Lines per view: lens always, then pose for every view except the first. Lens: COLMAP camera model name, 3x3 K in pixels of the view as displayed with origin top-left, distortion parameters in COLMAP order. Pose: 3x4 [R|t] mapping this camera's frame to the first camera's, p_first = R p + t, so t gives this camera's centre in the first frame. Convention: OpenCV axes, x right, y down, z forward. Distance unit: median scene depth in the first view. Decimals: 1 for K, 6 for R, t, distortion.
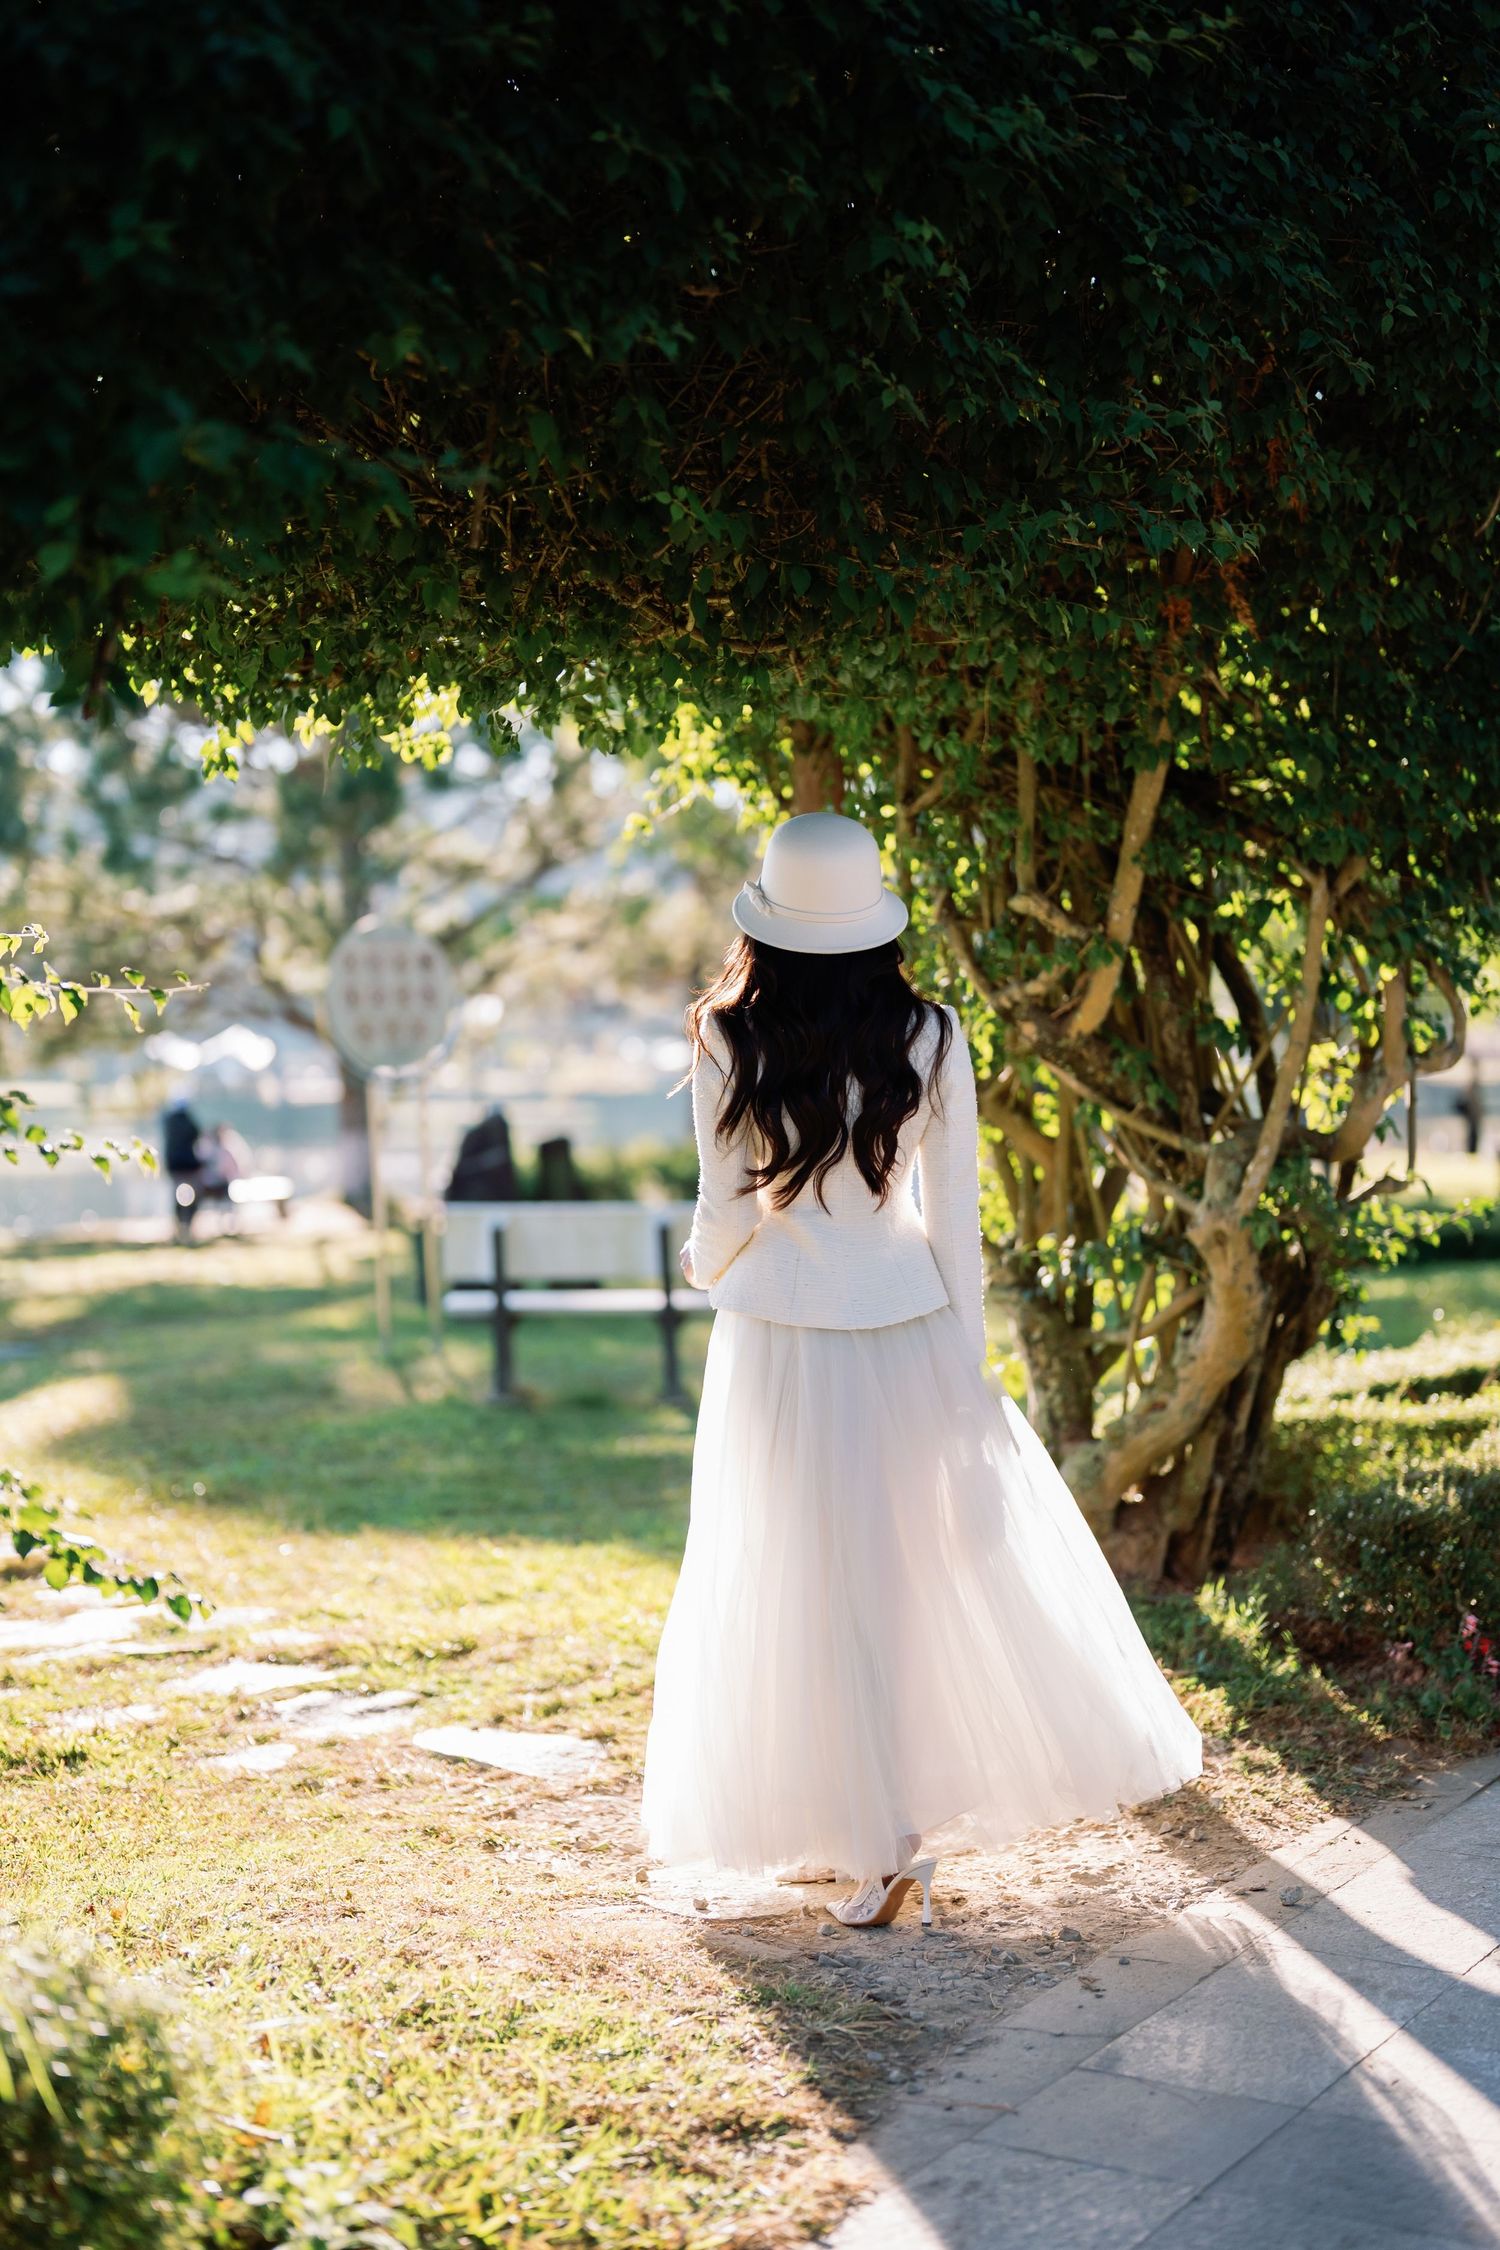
lens RADIAL K [[3247.1, 0, 812.2], [0, 3247.1, 1154.4], [0, 0, 1]] dist [-0.111339, 0.000000]
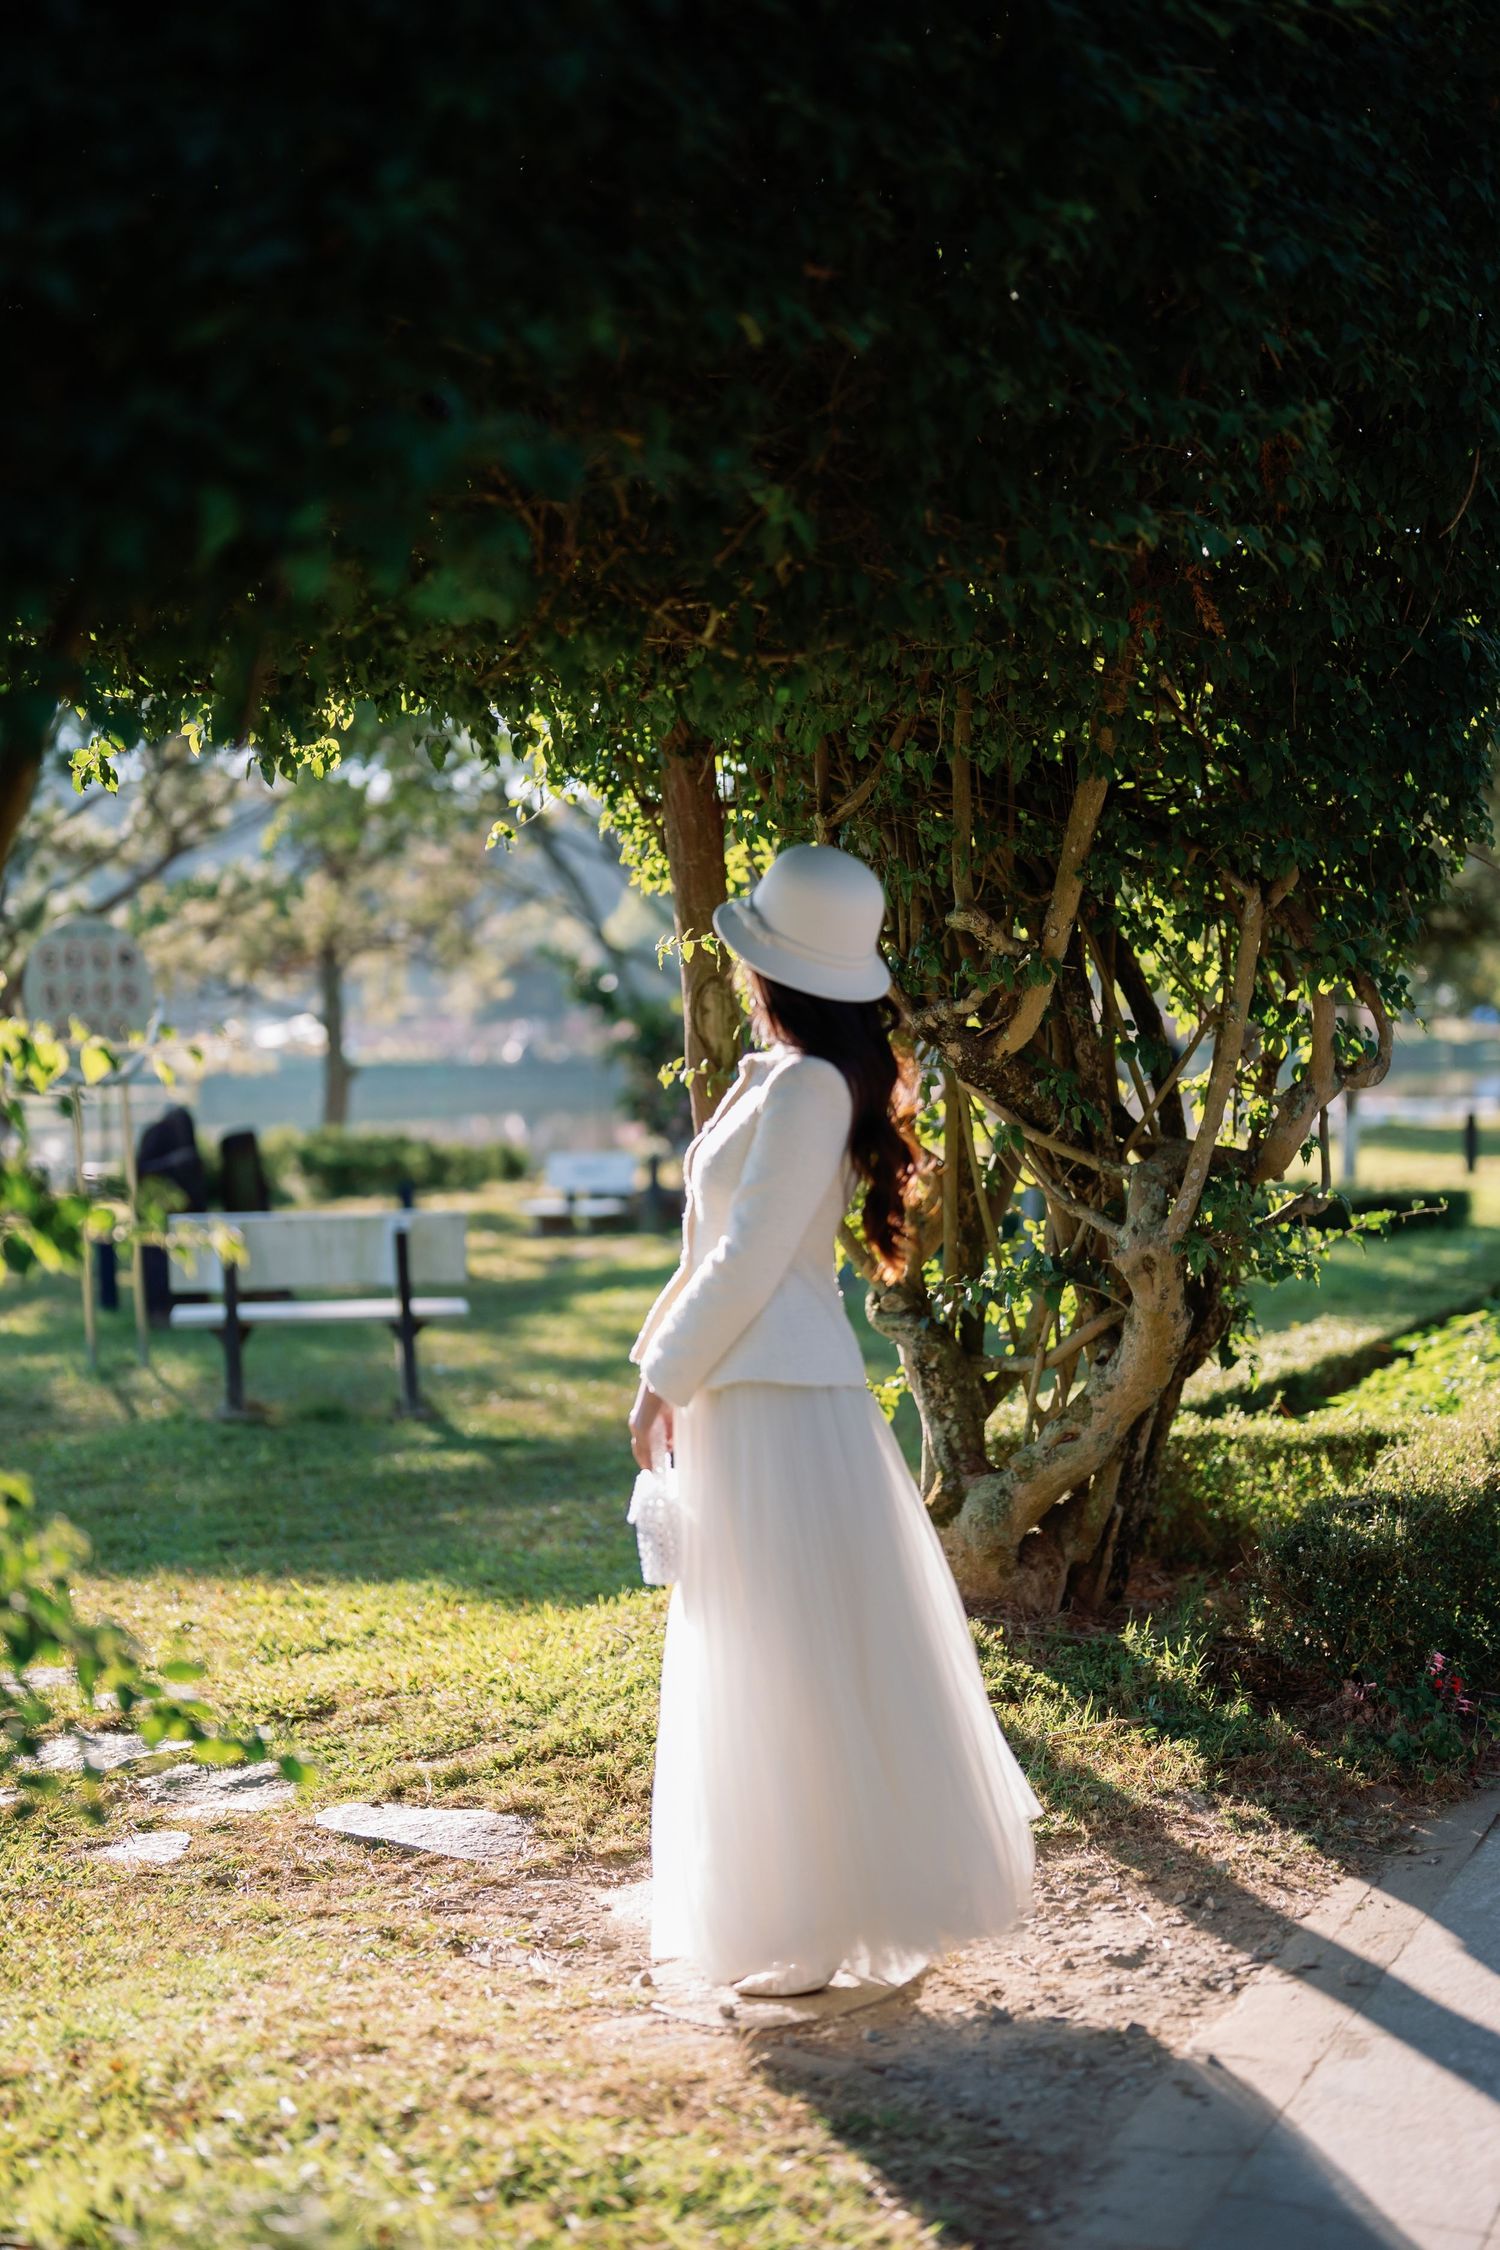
lens RADIAL K [[3247.1, 0, 862.0], [0, 3247.1, 1141.6], [0, 0, 1]] dist [-0.111339, 0.000000]
pose [[0.991470, -0.015118, 0.129458, -0.089496], [0.014801, 0.999885, 0.003415, -0.016264], [-0.129495, -0.001470, 0.991579, 0.061620]]
